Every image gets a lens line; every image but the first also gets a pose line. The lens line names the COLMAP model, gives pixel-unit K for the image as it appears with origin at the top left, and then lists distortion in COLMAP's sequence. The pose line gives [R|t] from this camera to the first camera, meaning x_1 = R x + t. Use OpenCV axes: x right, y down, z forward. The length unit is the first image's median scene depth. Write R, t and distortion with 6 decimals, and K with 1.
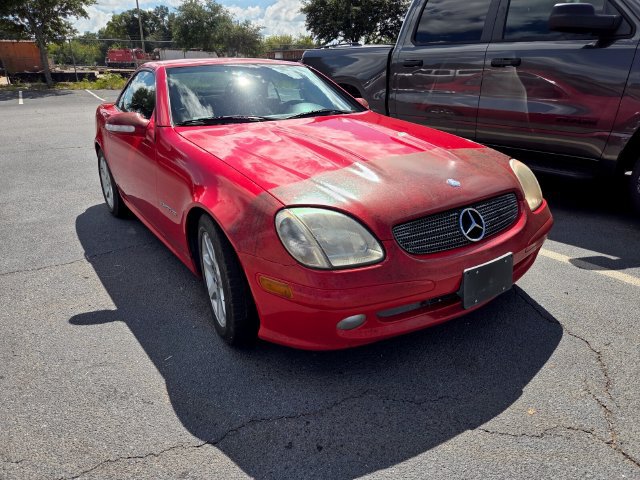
lens RADIAL K [[426.1, 0, 310.4], [0, 426.1, 245.2], [0, 0, 1]] dist [0.063464, -0.047636]
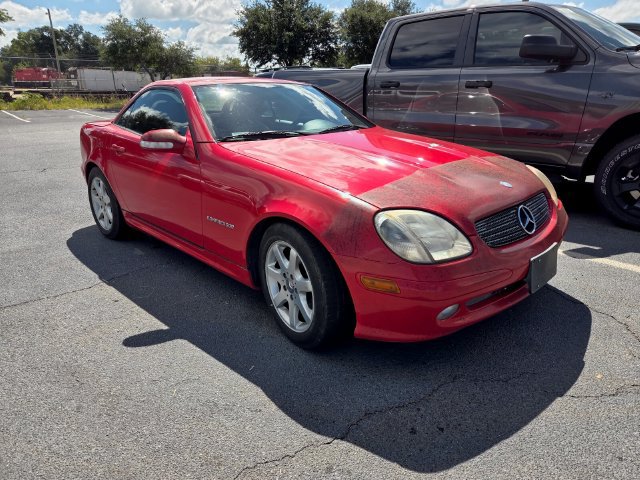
lens RADIAL K [[426.1, 0, 322.1], [0, 426.1, 238.7], [0, 0, 1]] dist [0.063464, -0.047636]
pose [[0.983300, -0.054367, 0.173681, -0.252015], [0.064130, 0.996632, -0.051103, 0.018238], [-0.170318, 0.061388, 0.983475, -0.023849]]
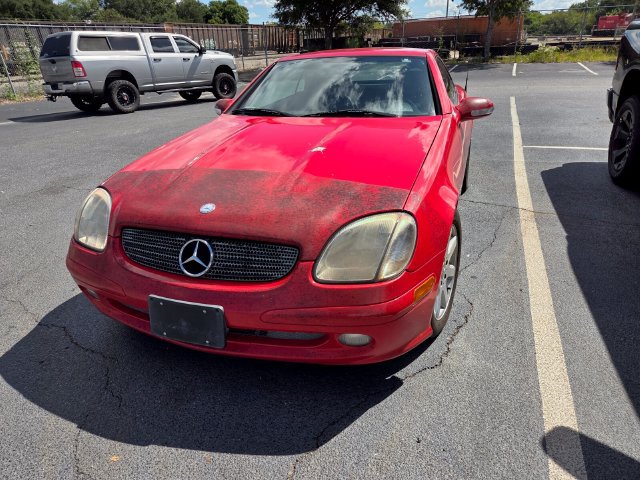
lens RADIAL K [[426.1, 0, 313.9], [0, 426.1, 239.7], [0, 0, 1]] dist [0.063464, -0.047636]
pose [[0.588608, 0.317589, -0.743423, 0.822267], [-0.282360, 0.942450, 0.179054, -0.218753], [0.757505, 0.104520, 0.644408, 0.424443]]
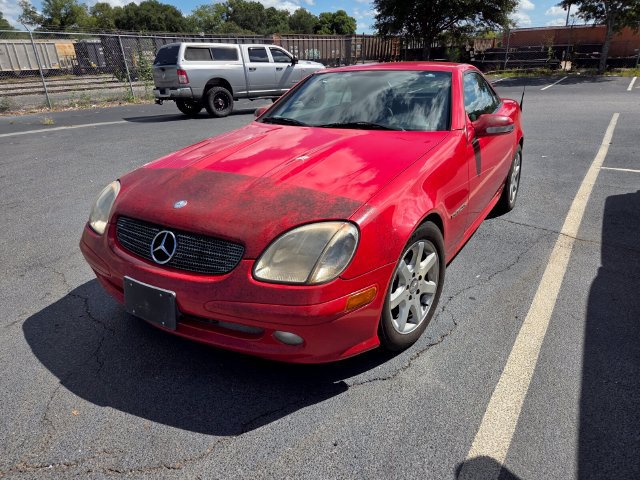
lens RADIAL K [[426.1, 0, 317.8], [0, 426.1, 235.4], [0, 0, 1]] dist [0.063464, -0.047636]
pose [[0.405138, 0.341978, -0.847888, 0.958711], [-0.330236, 0.919533, 0.213081, -0.285065], [0.852530, 0.193676, 0.485471, 0.569284]]
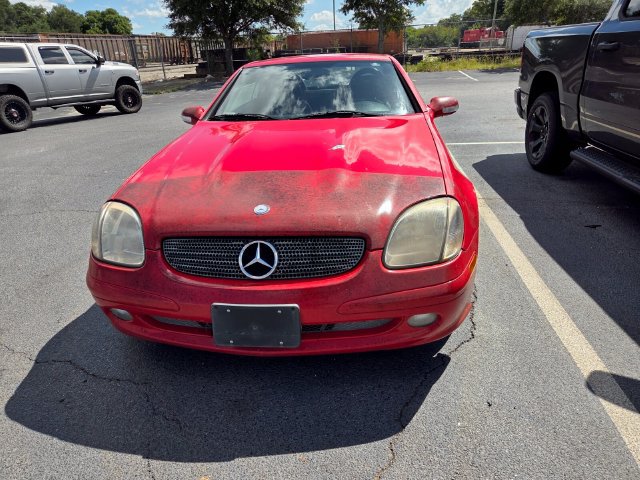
lens RADIAL K [[426.1, 0, 316.8], [0, 426.1, 237.0], [0, 0, 1]] dist [0.063464, -0.047636]
pose [[0.758610, 0.231762, -0.608931, 0.693748], [-0.216194, 0.971185, 0.100302, -0.144583], [0.614631, 0.055557, 0.786856, 0.266907]]
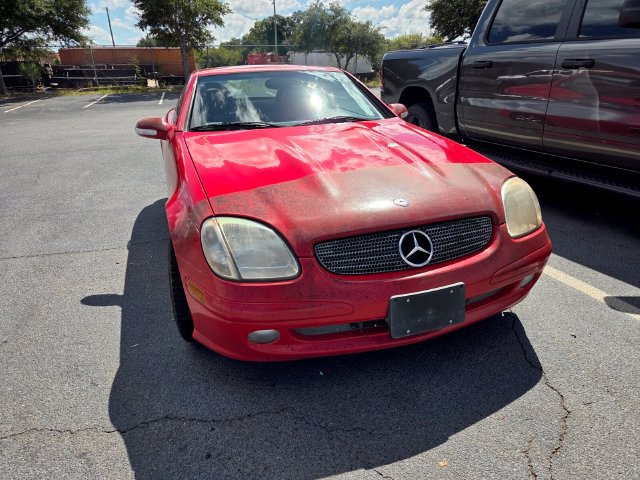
lens RADIAL K [[426.1, 0, 316.0], [0, 426.1, 240.7], [0, 0, 1]] dist [0.063464, -0.047636]
pose [[0.966004, 0.083380, -0.244712, 0.274889], [-0.085350, 0.996348, 0.002559, -0.033407], [0.244031, 0.018414, 0.969592, 0.040285]]
